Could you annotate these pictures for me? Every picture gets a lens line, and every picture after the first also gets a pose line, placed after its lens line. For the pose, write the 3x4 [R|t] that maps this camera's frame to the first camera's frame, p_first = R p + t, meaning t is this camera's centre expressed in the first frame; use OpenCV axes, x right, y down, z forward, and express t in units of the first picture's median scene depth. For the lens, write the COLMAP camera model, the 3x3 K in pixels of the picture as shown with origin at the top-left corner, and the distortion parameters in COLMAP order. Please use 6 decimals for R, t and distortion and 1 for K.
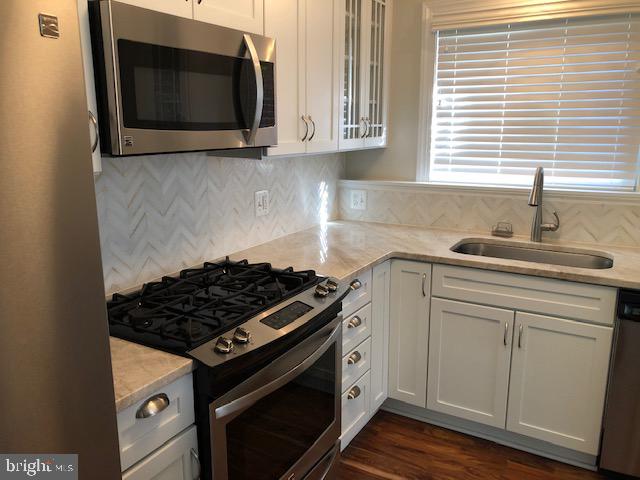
lens RADIAL K [[536.5, 0, 320.2], [0, 536.5, 238.3], [0, 0, 1]] dist [0.031395, 0.012638]
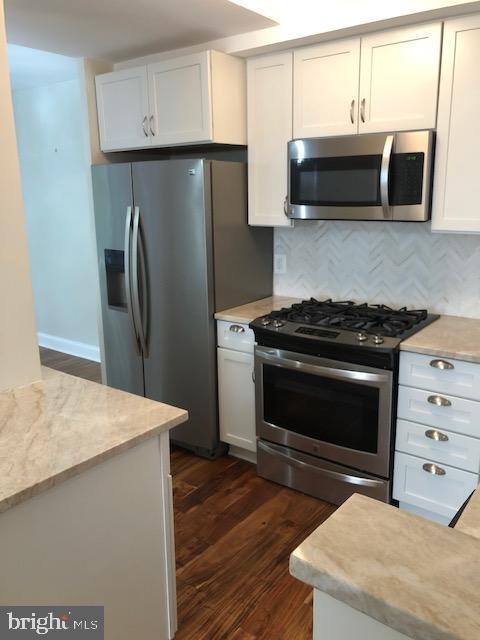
lens RADIAL K [[536.5, 0, 238.3], [0, 536.5, 317.6], [0, 0, 1]] dist [0.031395, 0.012638]
pose [[-0.130489, 0.219146, -0.966927, 1.148809], [-0.211030, 0.946778, 0.243058, -0.167629], [0.968731, 0.235767, -0.077297, 0.735592]]
